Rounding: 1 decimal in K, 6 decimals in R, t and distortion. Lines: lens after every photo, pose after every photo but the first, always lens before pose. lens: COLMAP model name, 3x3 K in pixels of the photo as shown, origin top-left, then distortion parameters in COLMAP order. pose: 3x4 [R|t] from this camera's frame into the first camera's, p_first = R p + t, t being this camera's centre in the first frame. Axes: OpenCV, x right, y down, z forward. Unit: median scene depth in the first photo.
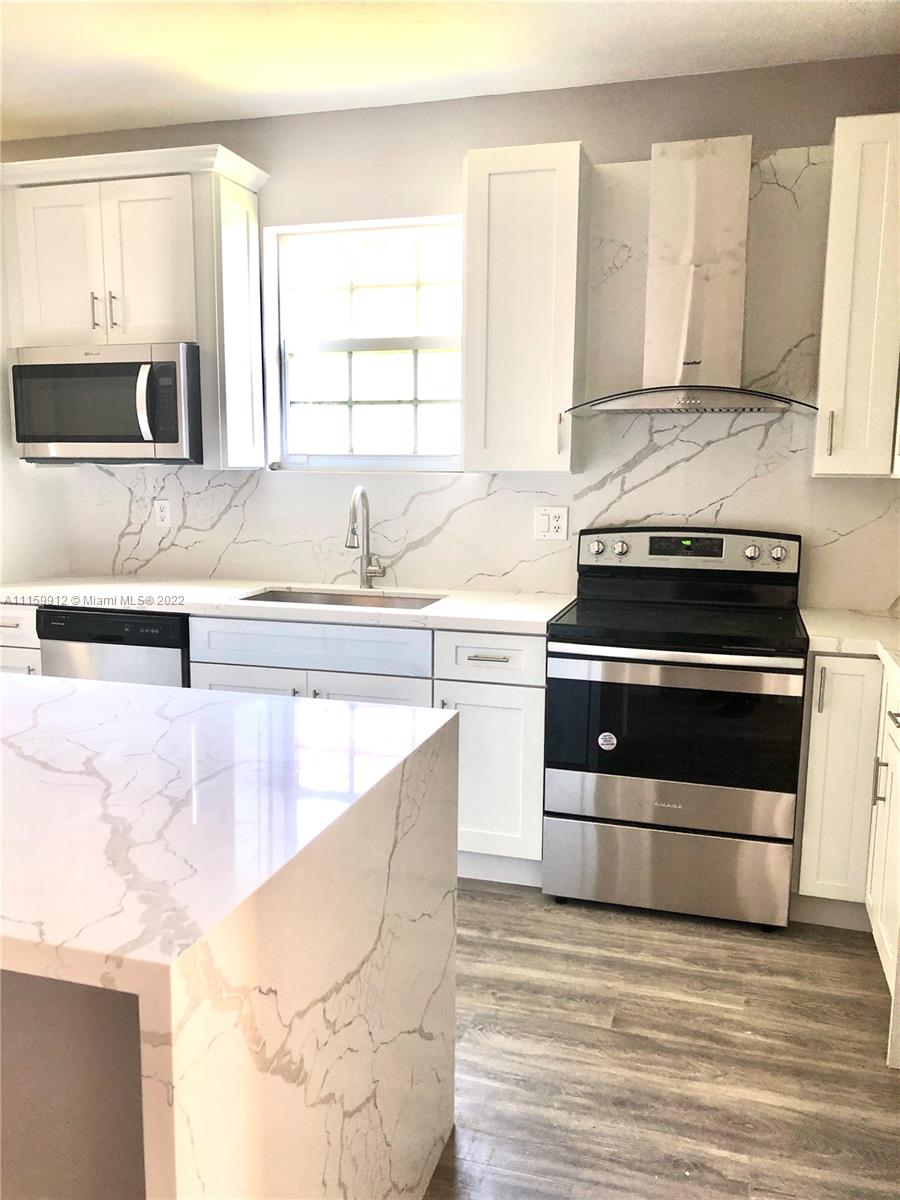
lens RADIAL K [[979.5, 0, 450.0], [0, 979.5, 600.0], [0, 0, 1]] dist [0.011601, -0.018632]
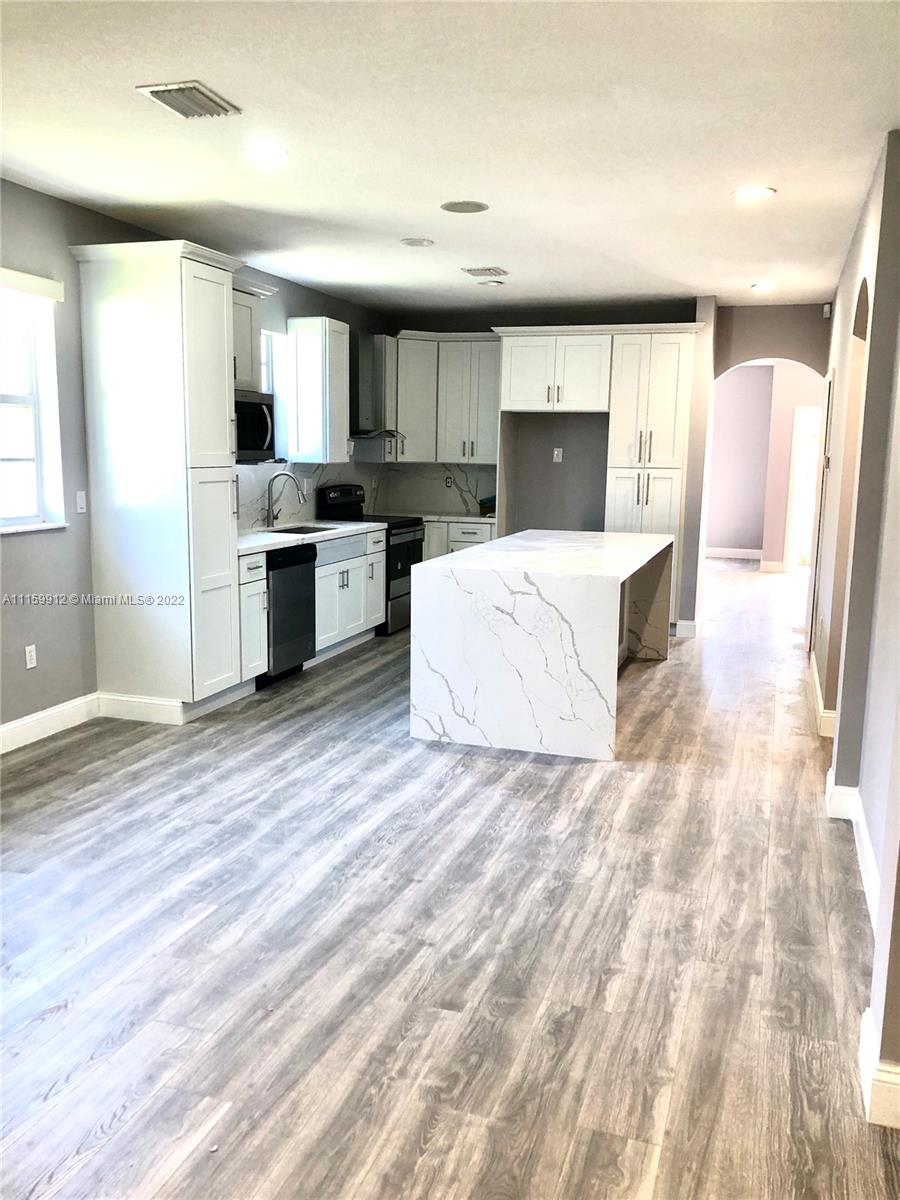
lens RADIAL K [[945.0, 0, 450.0], [0, 945.0, 600.0], [0, 0, 1]] dist [0.092586, -0.295092]
pose [[0.048338, -0.165364, 0.985047, -2.019222], [0.124065, 0.979557, 0.158354, -0.129966], [-0.991096, 0.114556, 0.067866, 0.607519]]
